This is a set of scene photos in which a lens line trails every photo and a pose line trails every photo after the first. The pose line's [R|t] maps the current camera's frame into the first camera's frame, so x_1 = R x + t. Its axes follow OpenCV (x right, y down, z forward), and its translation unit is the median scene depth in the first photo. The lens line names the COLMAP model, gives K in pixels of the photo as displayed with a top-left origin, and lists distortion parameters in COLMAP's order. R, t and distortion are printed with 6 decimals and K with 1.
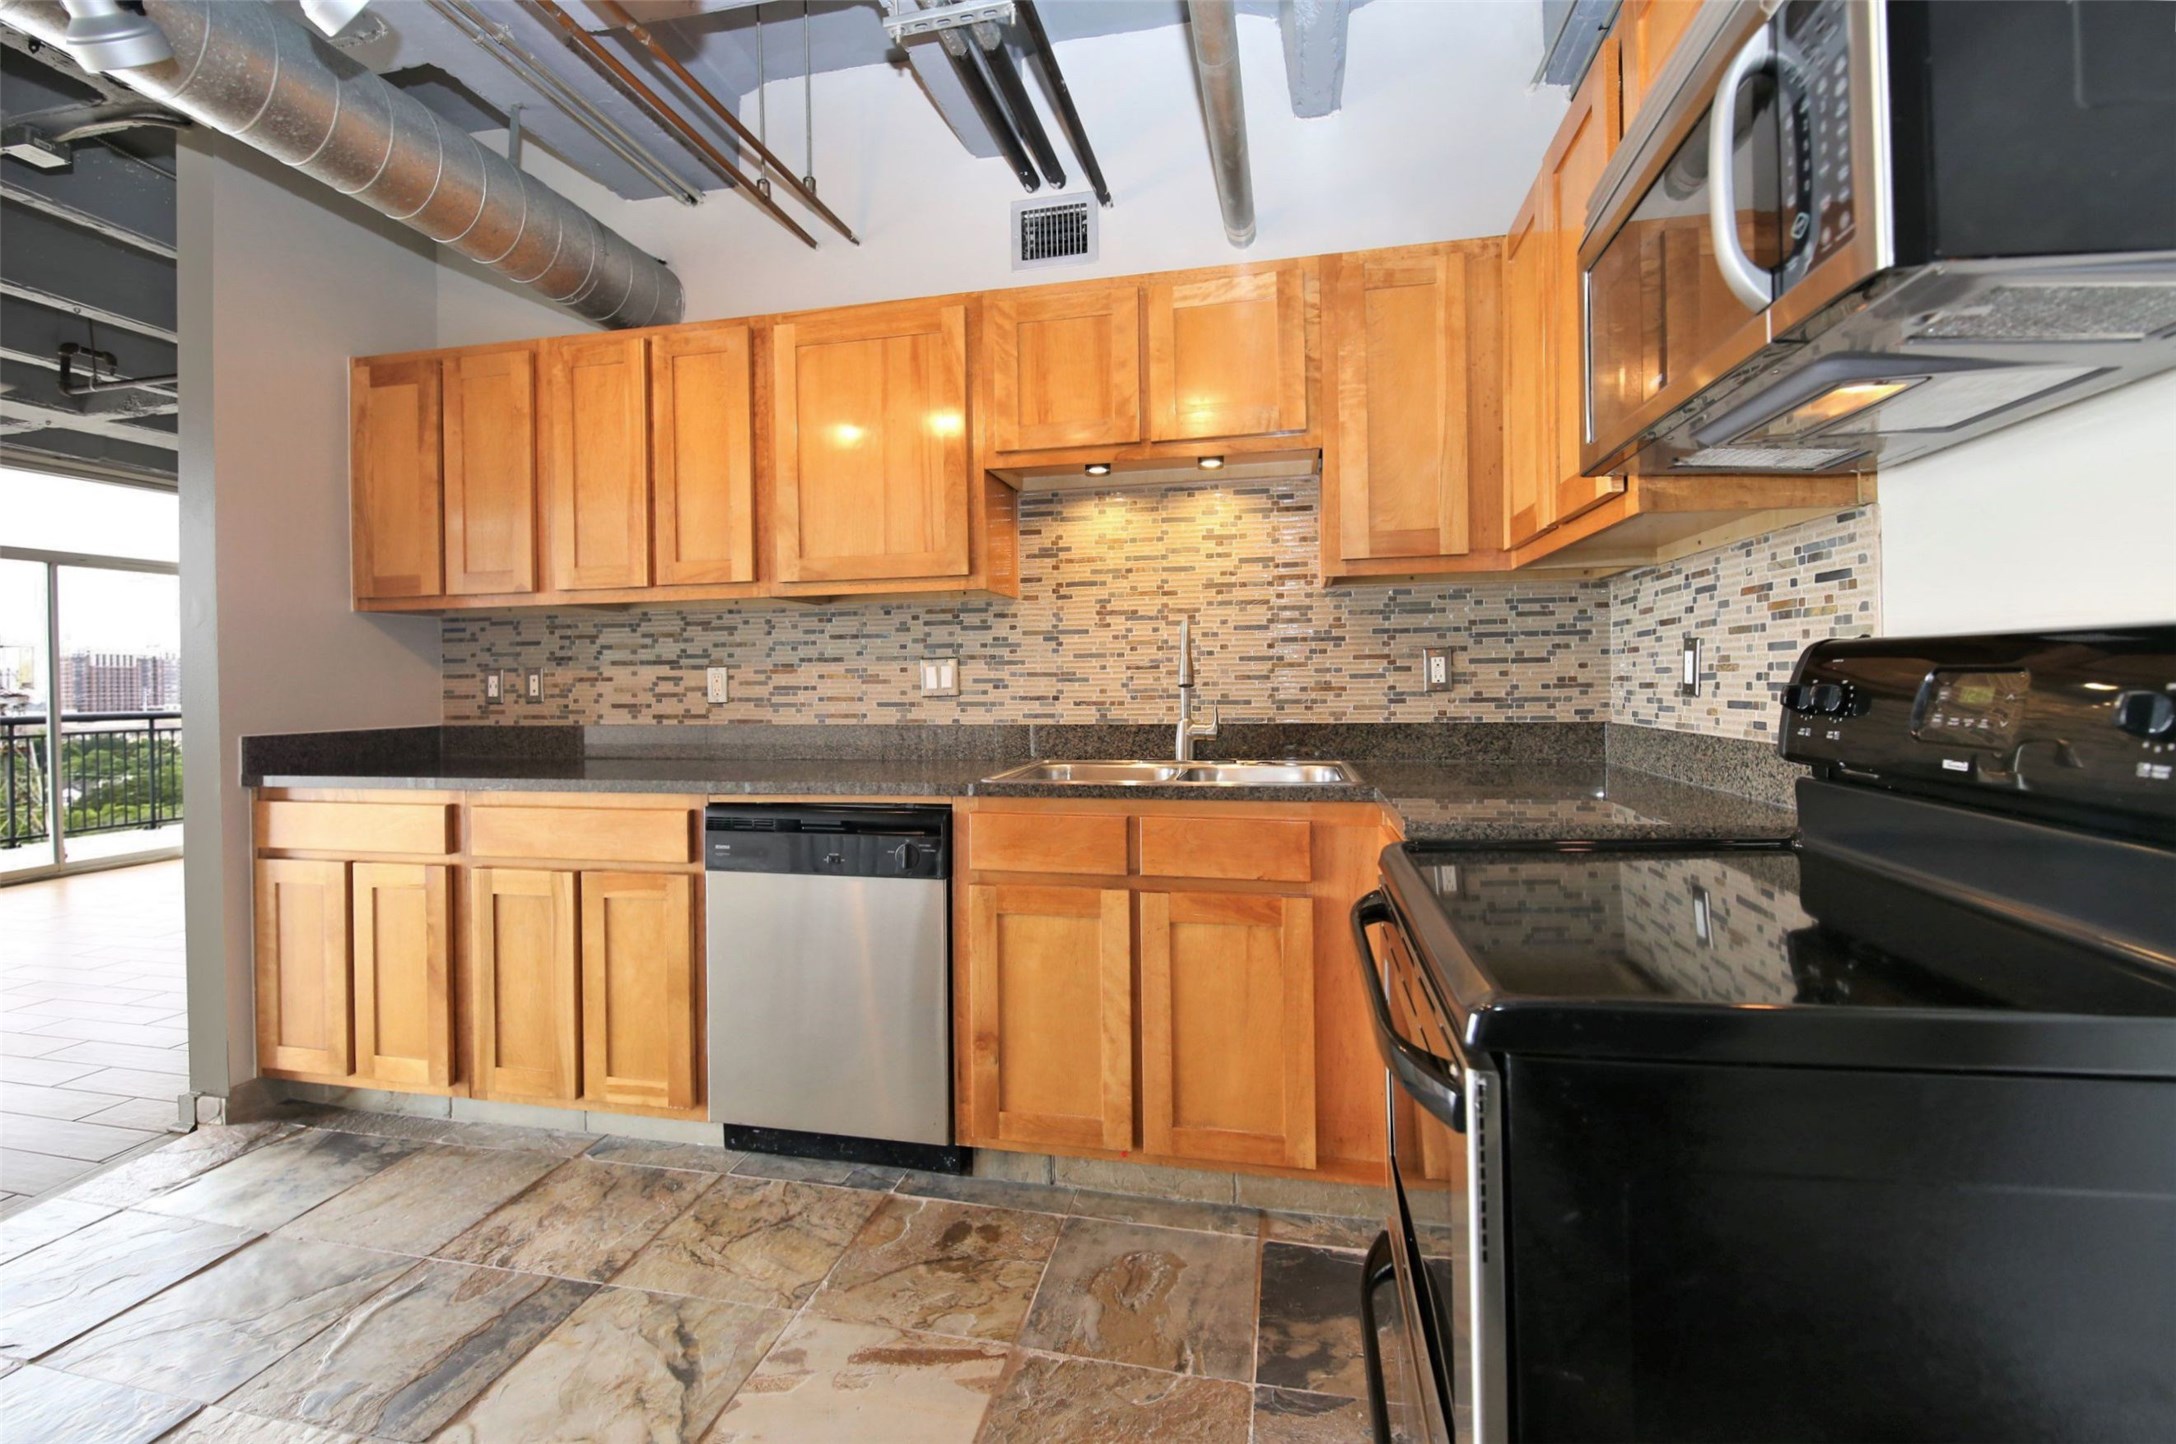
lens RADIAL K [[959.5, 0, 1087.7], [0, 959.5, 680.3], [0, 0, 1]] dist [0.003366, -0.007906]
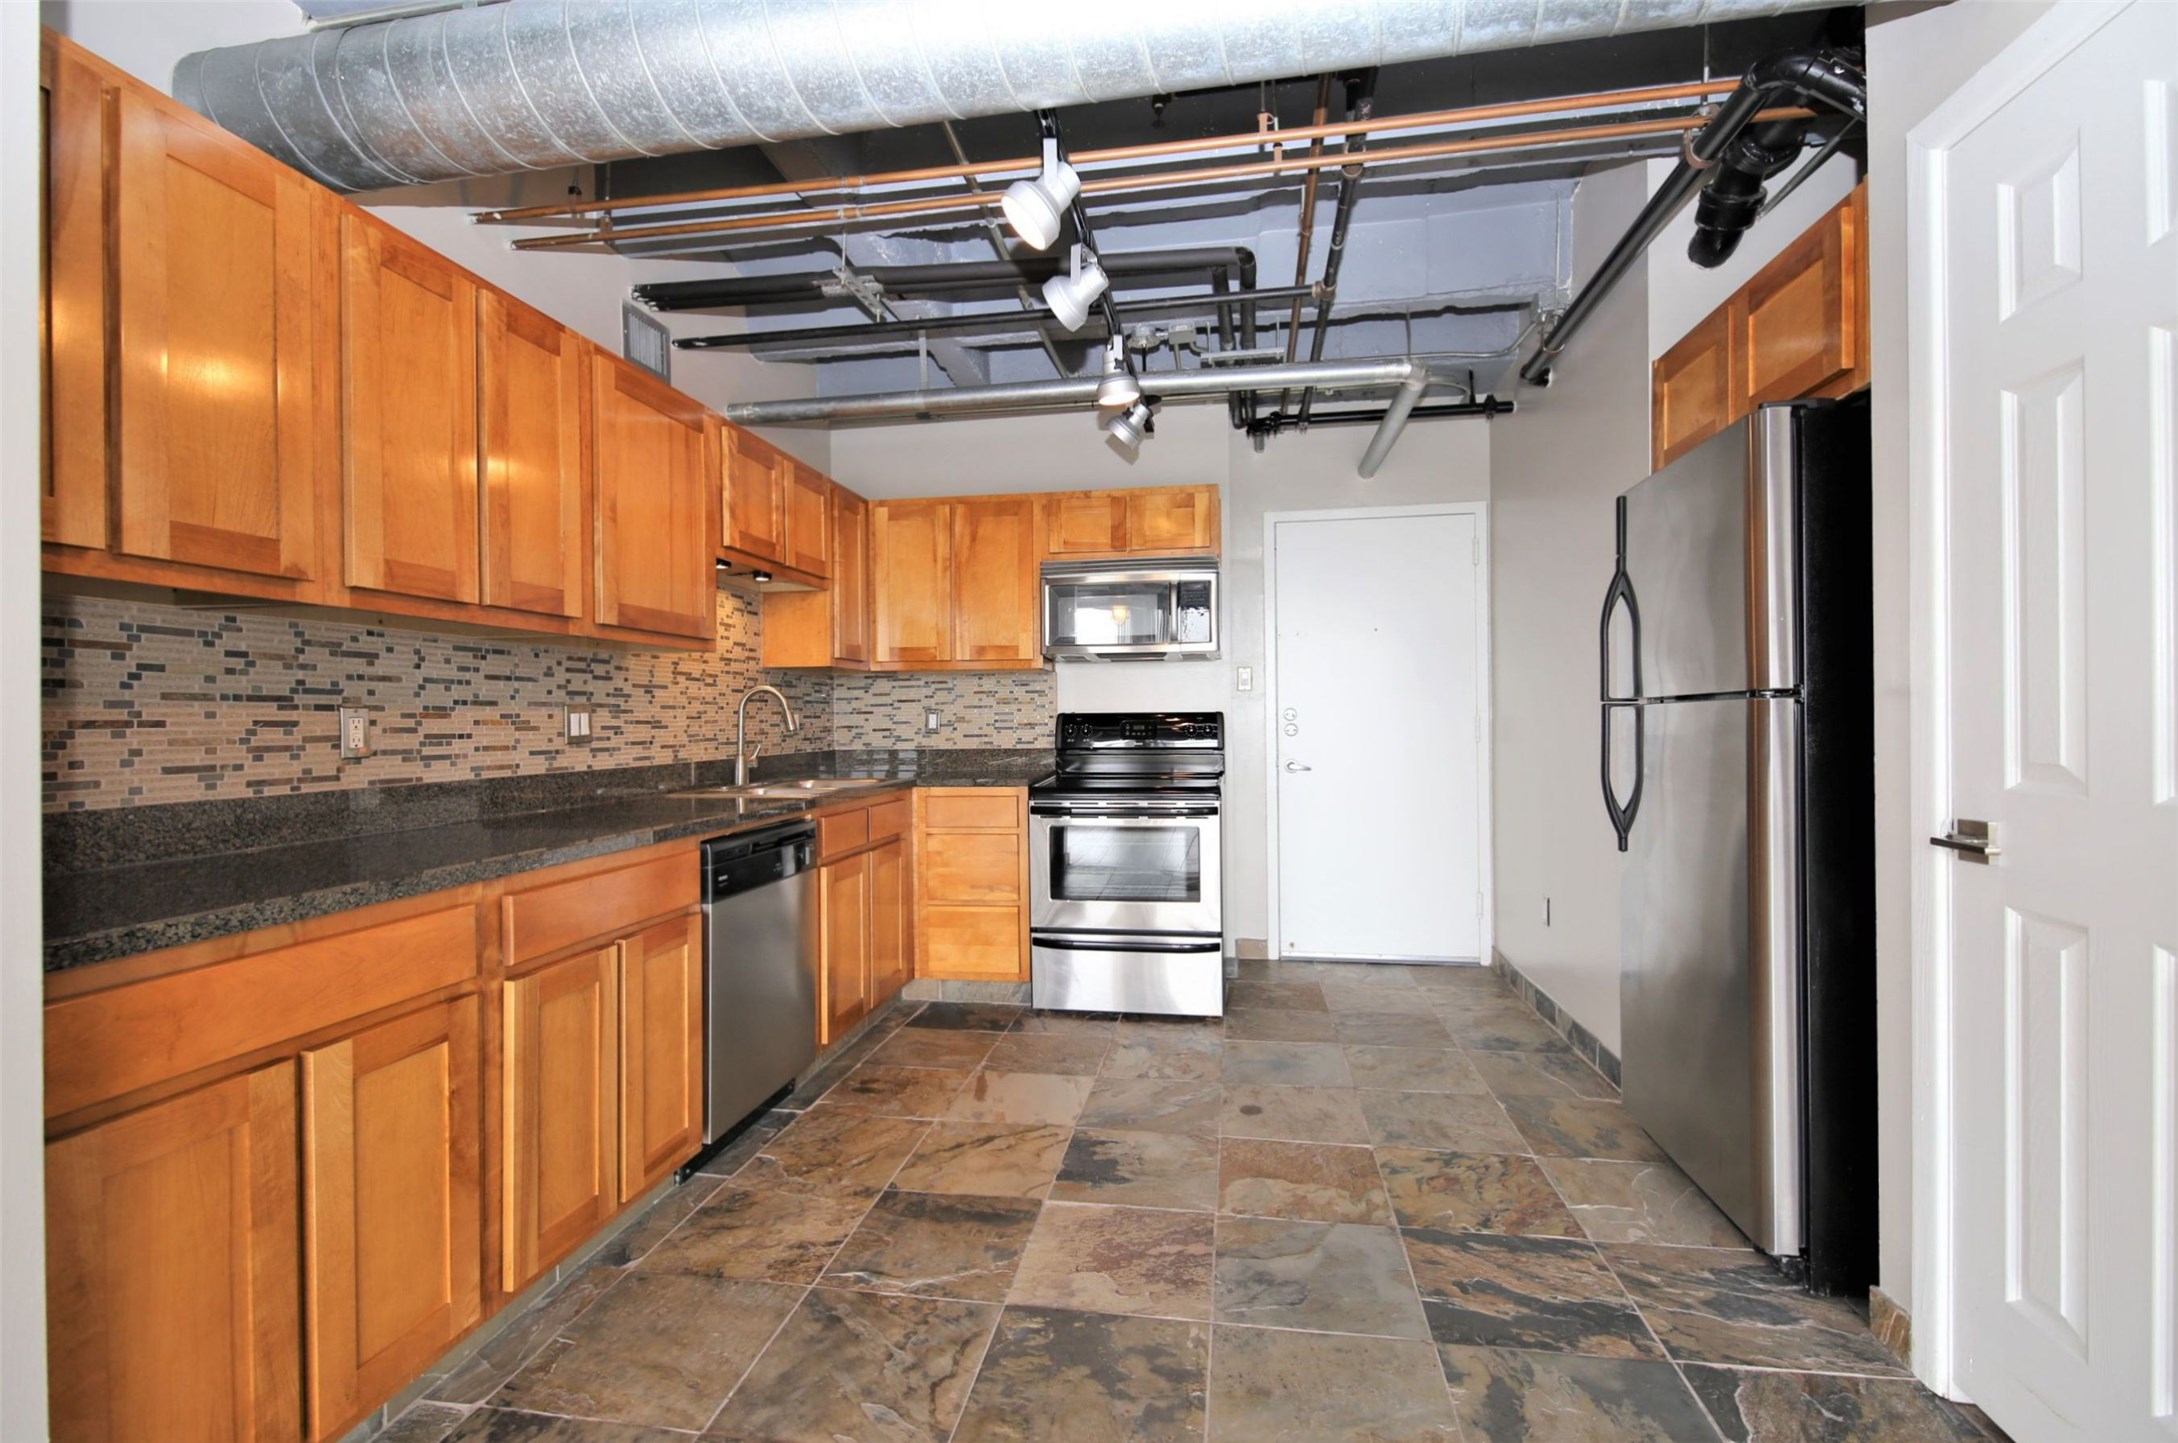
lens RADIAL K [[943.8, 0, 1089.0], [0, 943.8, 721.5], [0, 0, 1]] dist [0.000065, -0.000161]
pose [[-0.055885, 0.009840, 0.998389, -1.229626], [0.007784, 0.999925, -0.009419, 0.007811], [-0.998407, 0.007245, -0.055957, 0.540487]]
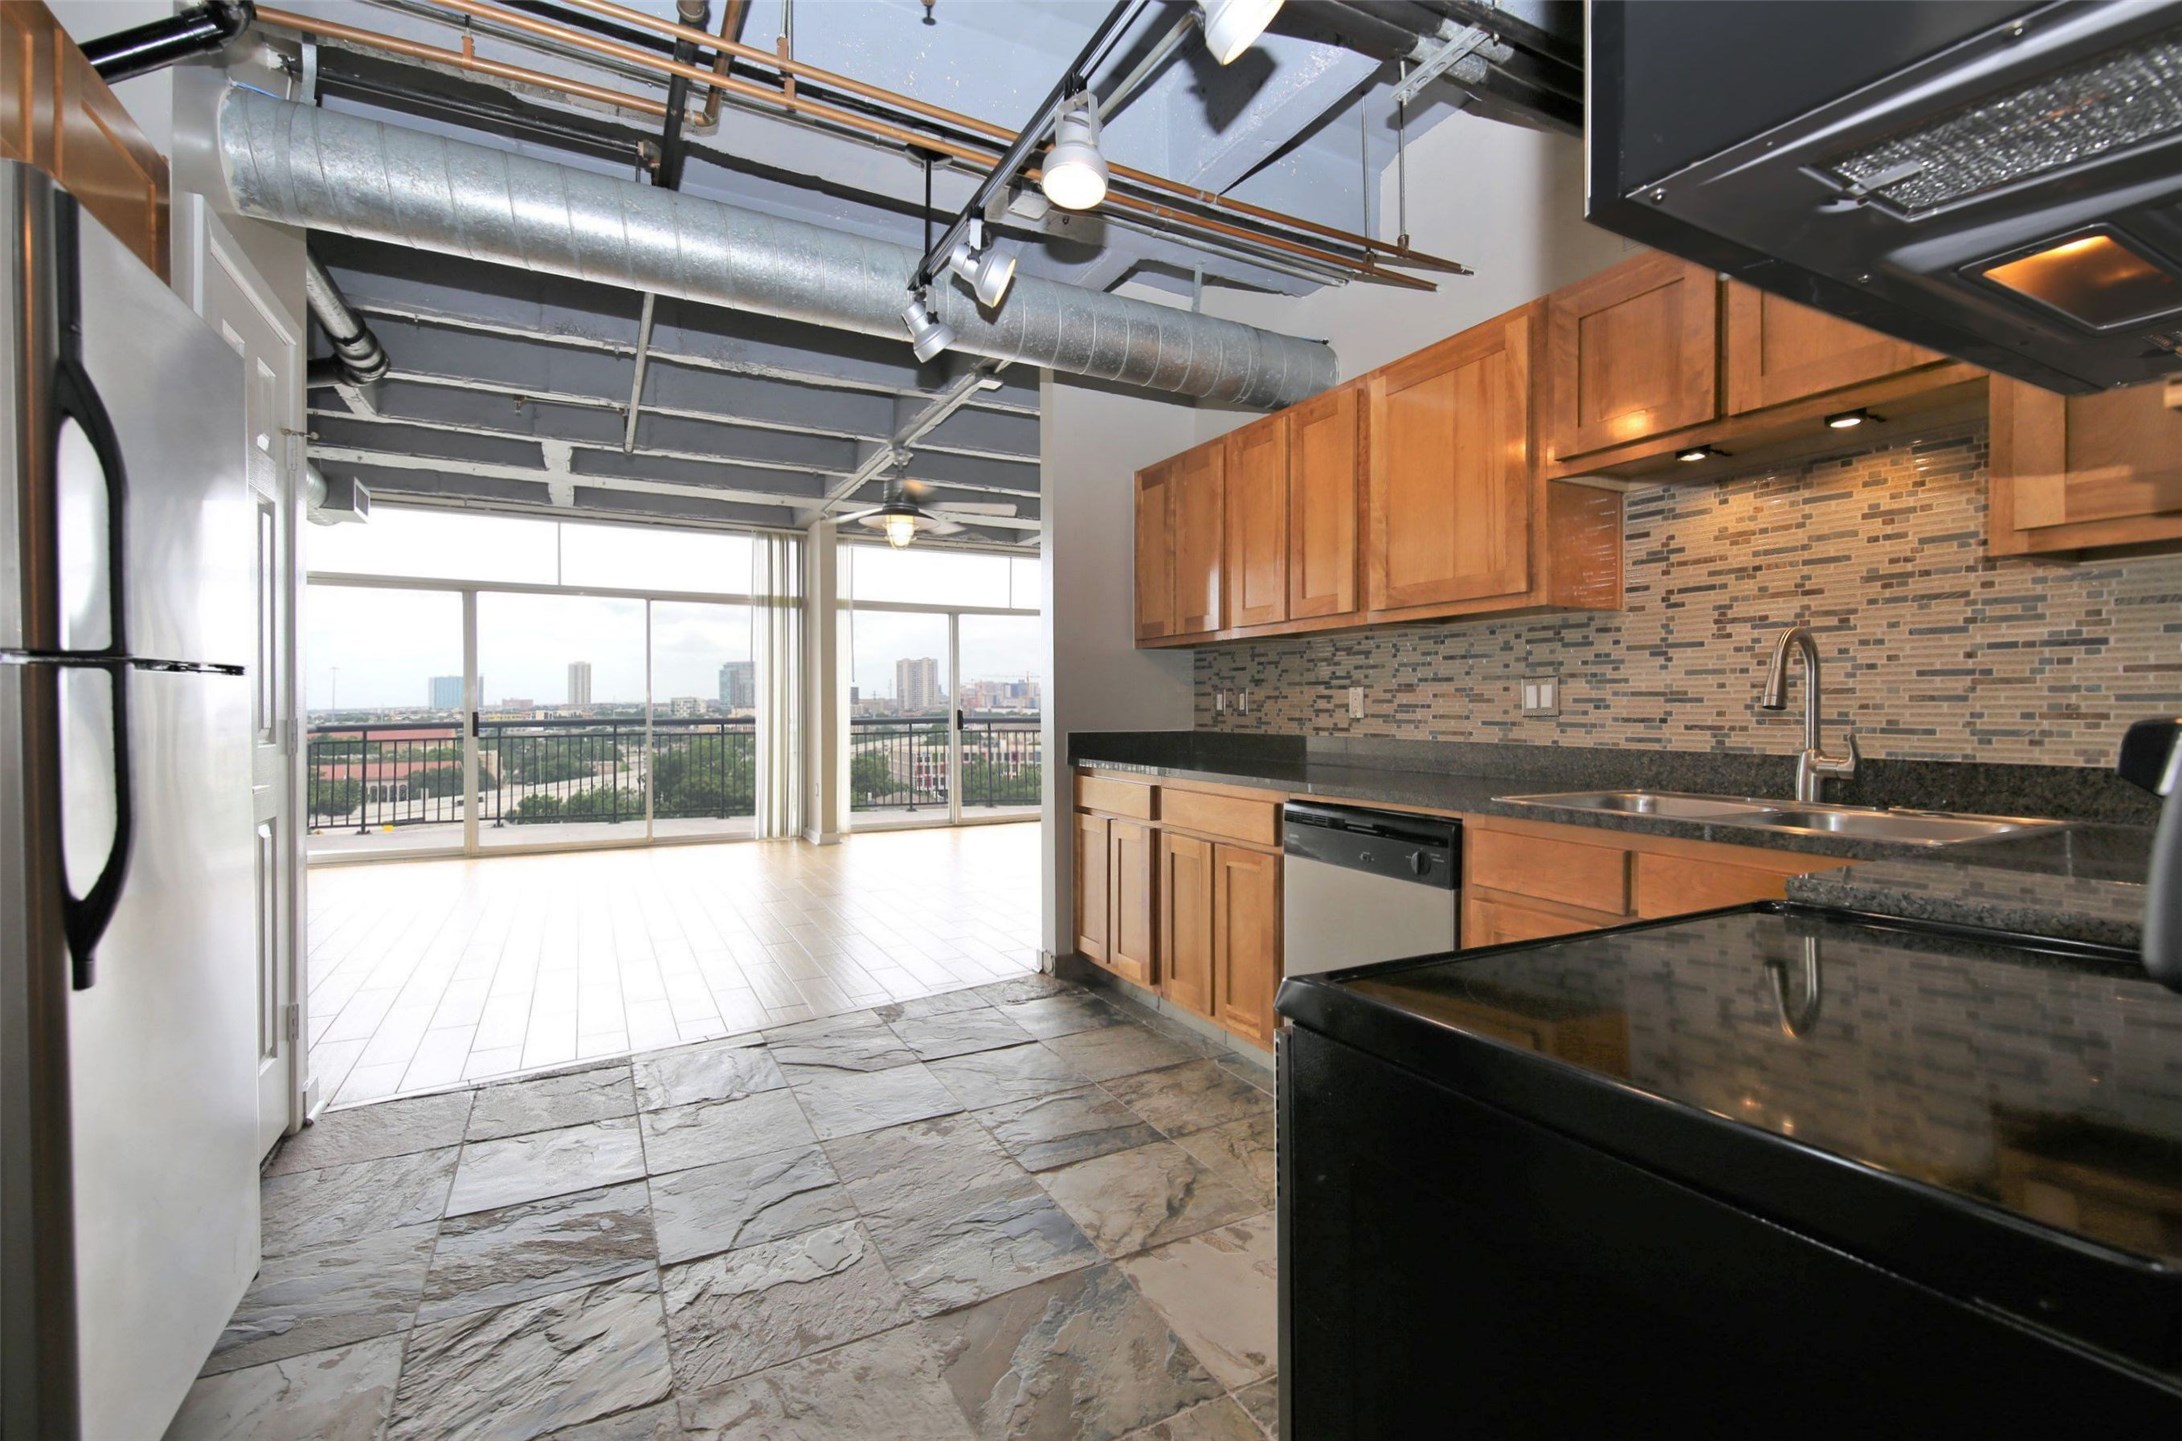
lens RADIAL K [[954.5, 0, 1078.0], [0, 954.5, 713.5], [0, 0, 1]] dist [-0.001773, -0.000837]
pose [[0.635499, 0.018370, -0.771883, 0.307470], [-0.009005, 0.999825, 0.016381, 0.002504], [0.772049, -0.003459, 0.635553, 0.025823]]
